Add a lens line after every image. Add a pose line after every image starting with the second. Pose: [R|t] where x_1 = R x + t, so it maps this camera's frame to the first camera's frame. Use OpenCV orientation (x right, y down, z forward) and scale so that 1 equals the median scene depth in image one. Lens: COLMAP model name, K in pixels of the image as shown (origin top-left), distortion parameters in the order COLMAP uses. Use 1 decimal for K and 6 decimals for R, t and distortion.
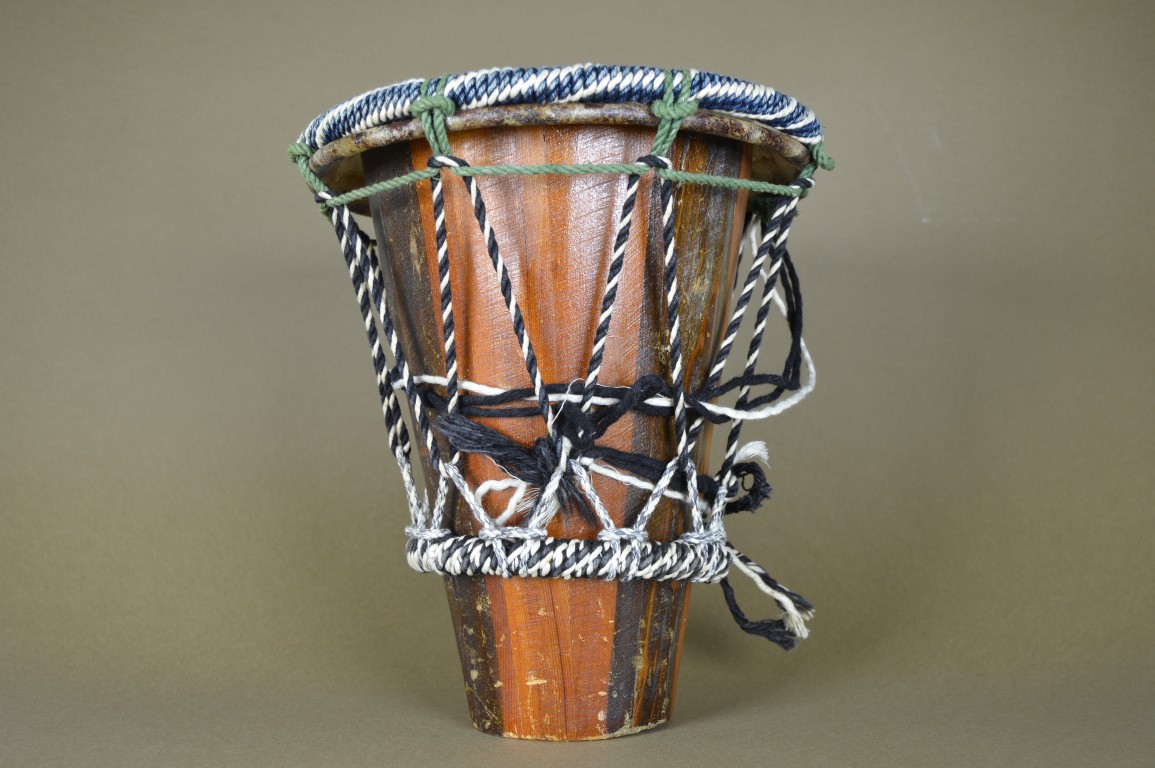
lens RADIAL K [[1281.3, 0, 575.1], [0, 1281.3, 366.0], [0, 0, 1]] dist [-0.057556, 0.010636]
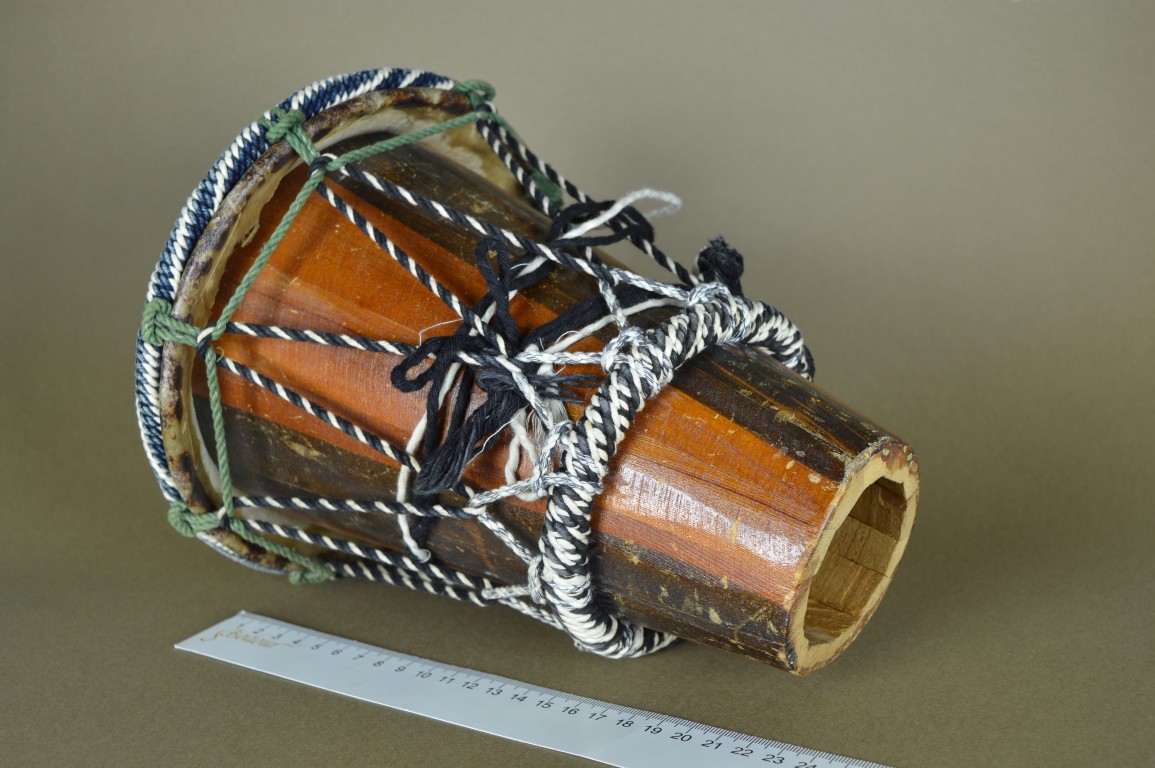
lens RADIAL K [[1281.3, 0, 575.1], [0, 1281.3, 366.0], [0, 0, 1]] dist [-0.057556, 0.010636]
pose [[0.505440, -0.851280, 0.140896, -0.107887], [0.772967, 0.374136, -0.512391, 0.548767], [0.383474, 0.367891, 0.847115, 0.258988]]
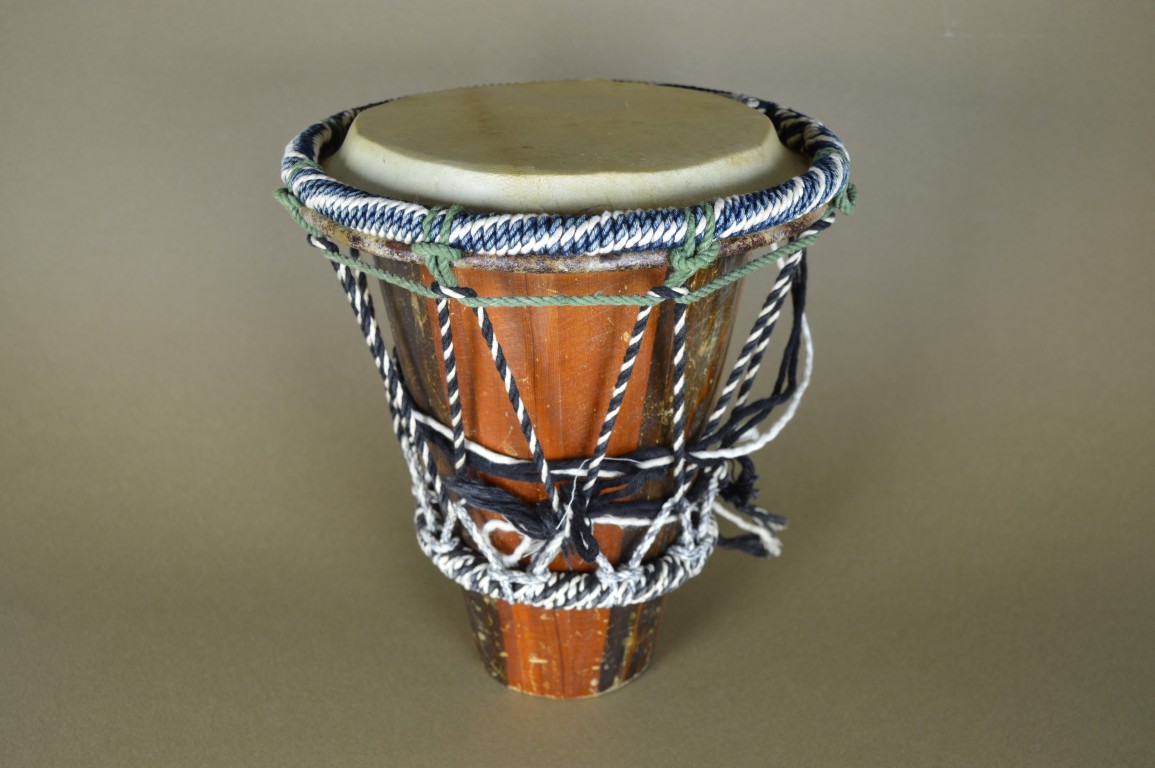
lens RADIAL K [[1281.3, 0, 575.1], [0, 1281.3, 366.0], [0, 0, 1]] dist [-0.057556, 0.010636]
pose [[0.999475, 0.011375, 0.030330, -0.035396], [-0.024404, 0.880145, 0.474078, -0.533193], [-0.021302, -0.474569, 0.879961, 0.126034]]
